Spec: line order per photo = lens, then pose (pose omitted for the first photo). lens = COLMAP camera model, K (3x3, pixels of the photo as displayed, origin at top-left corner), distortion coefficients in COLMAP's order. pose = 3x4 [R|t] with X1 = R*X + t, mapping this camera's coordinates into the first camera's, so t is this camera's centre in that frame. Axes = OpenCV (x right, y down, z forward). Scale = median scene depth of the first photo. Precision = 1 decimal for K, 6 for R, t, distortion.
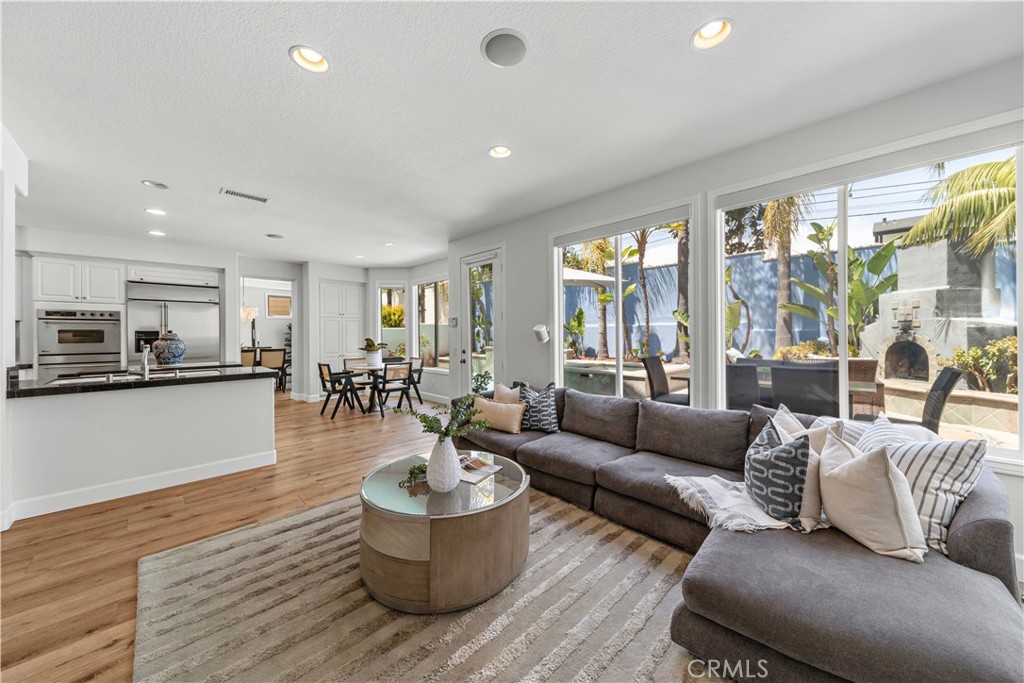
lens RADIAL K [[353.3, 0, 513.3], [0, 353.3, 337.4], [0, 0, 1]] dist [-0.000836, -0.000060]
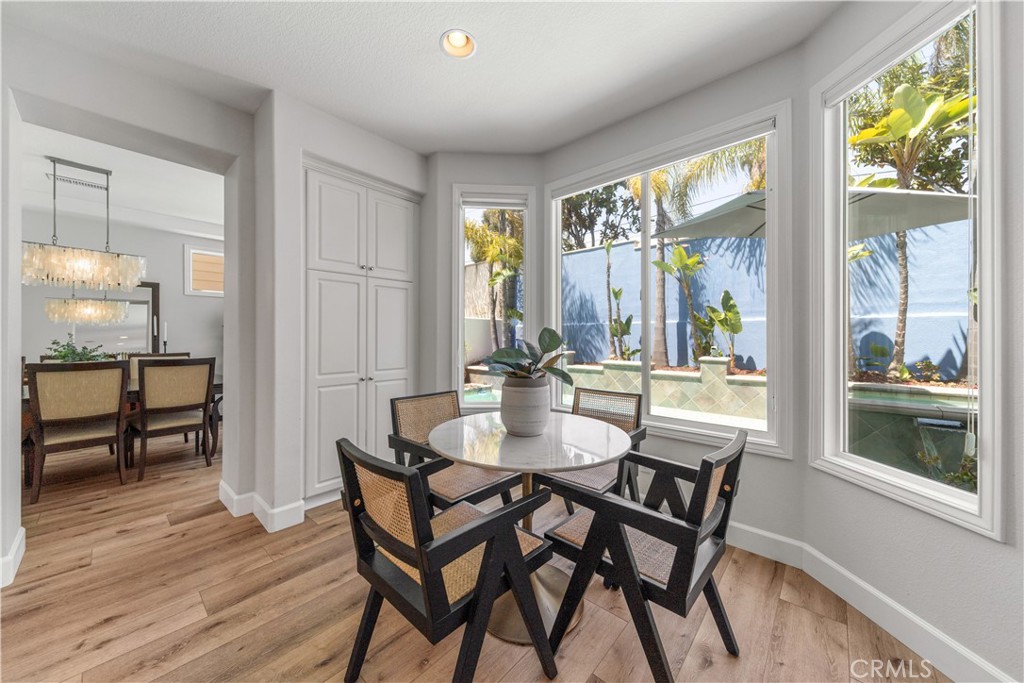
lens RADIAL K [[359.0, 0, 508.6], [0, 359.0, 335.9], [0, 0, 1]] dist [-0.000039, -0.000023]
pose [[0.997317, 0.006589, 0.072910, -0.352483], [-0.005750, 0.999915, -0.011711, 0.007942], [-0.072981, 0.011261, 0.997270, 0.598081]]
